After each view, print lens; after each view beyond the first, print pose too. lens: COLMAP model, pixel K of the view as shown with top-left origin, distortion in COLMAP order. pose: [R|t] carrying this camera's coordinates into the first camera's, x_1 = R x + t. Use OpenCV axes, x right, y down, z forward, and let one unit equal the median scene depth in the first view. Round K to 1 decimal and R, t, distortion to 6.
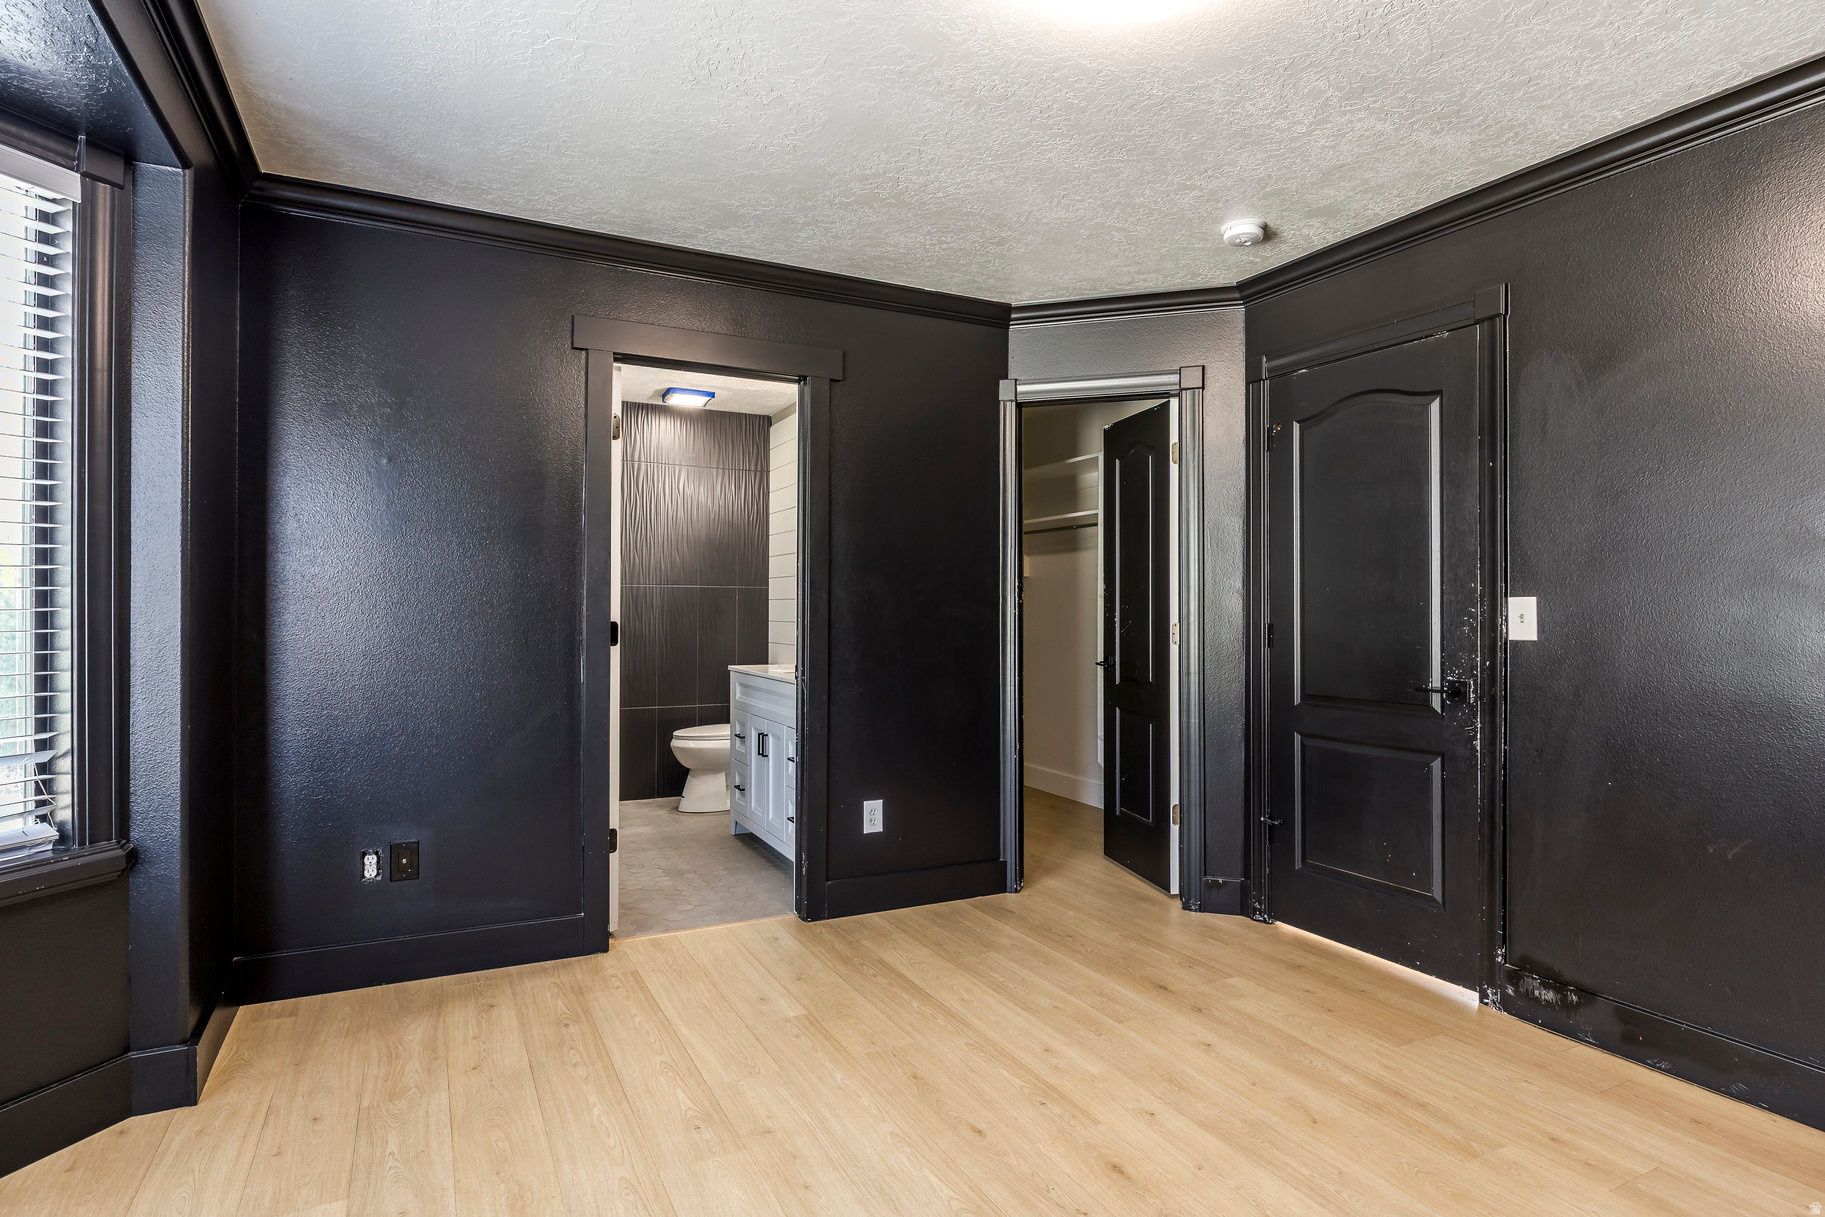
lens RADIAL K [[965.6, 0, 910.1], [0, 965.6, 603.3], [0, 0, 1]] dist [0.001282, 0.000262]
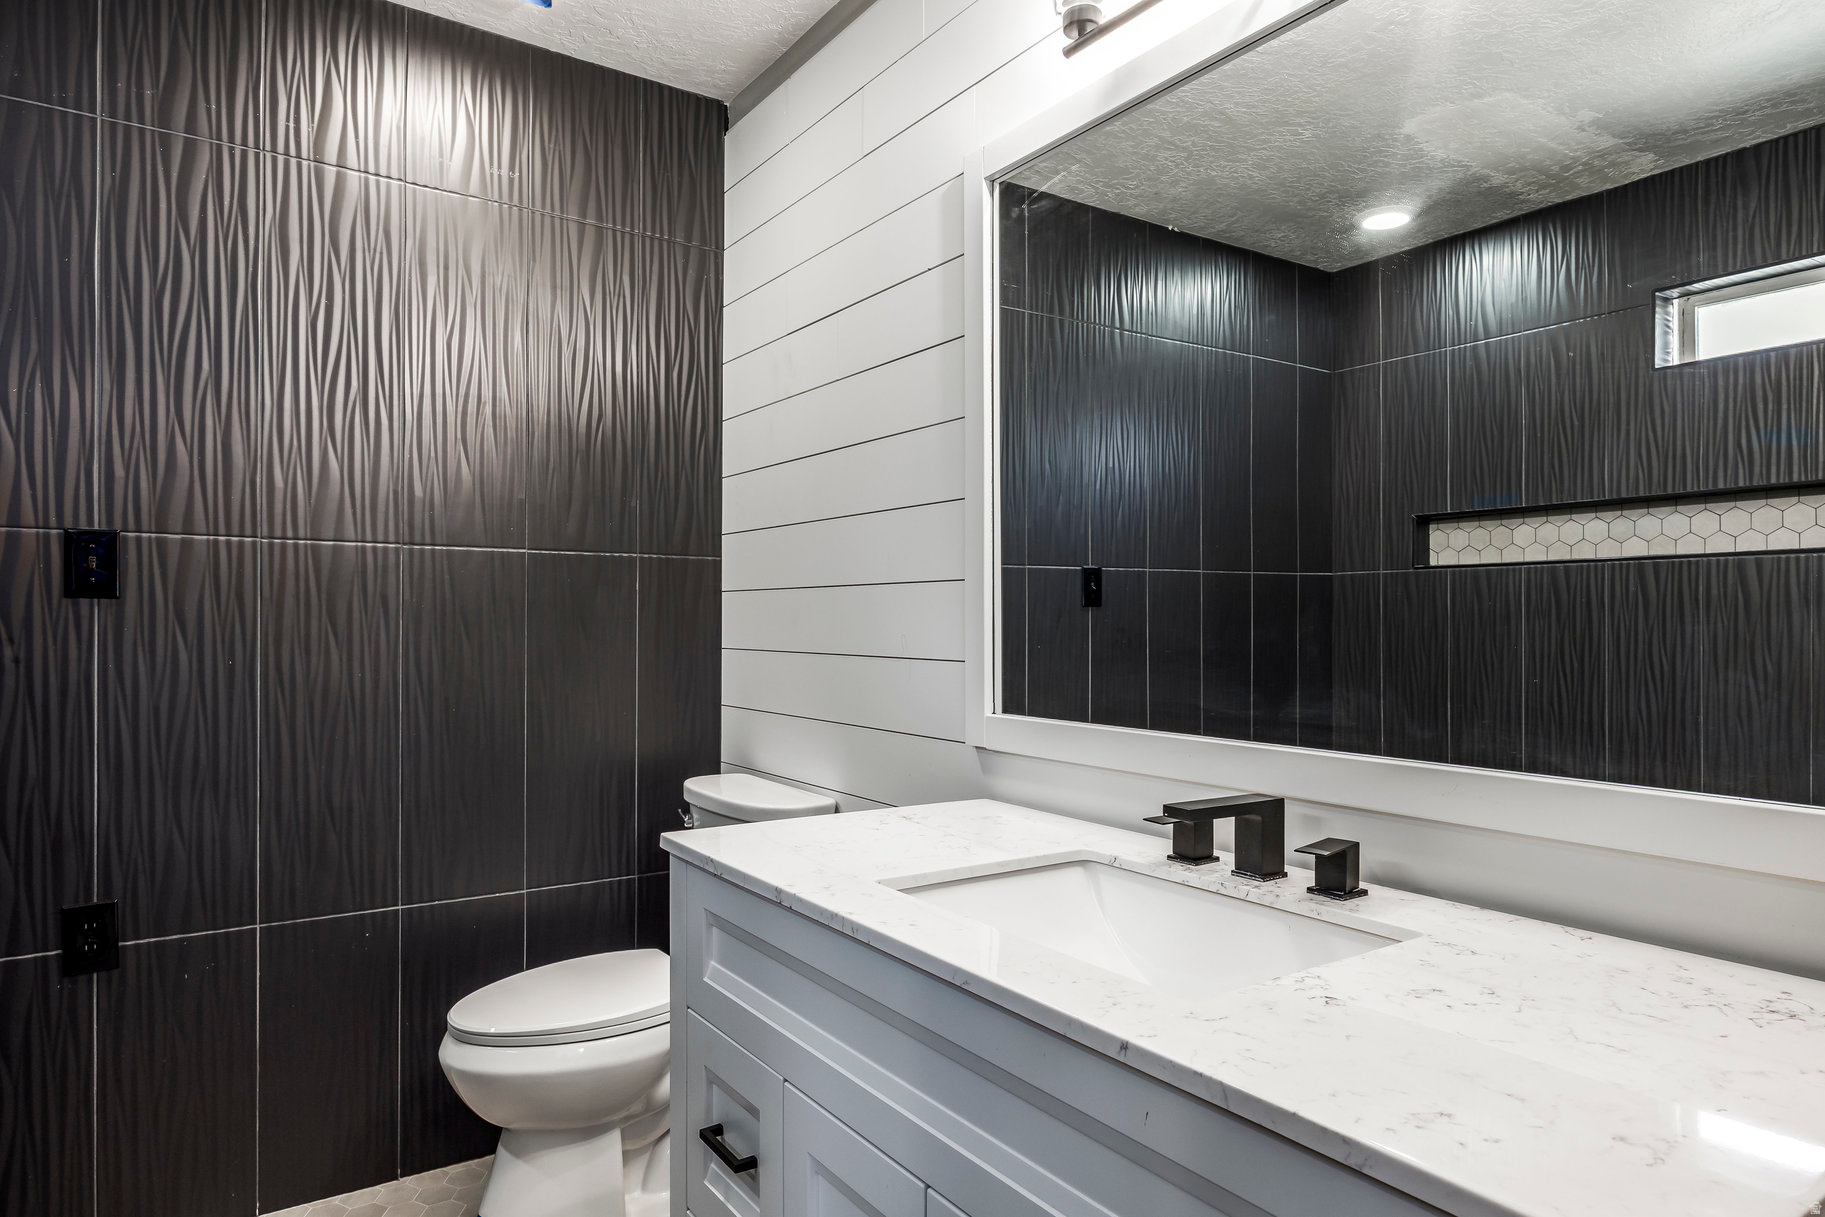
lens RADIAL K [[1112.6, 0, 916.1], [0, 1112.6, 618.7], [0, 0, 1]] dist [-0.005670, -0.001801]
pose [[0.991138, -0.000765, 0.132838, -0.137076], [0.000742, 1.000000, 0.000225, 0.006755], [-0.132838, -0.000125, 0.991138, 0.597648]]
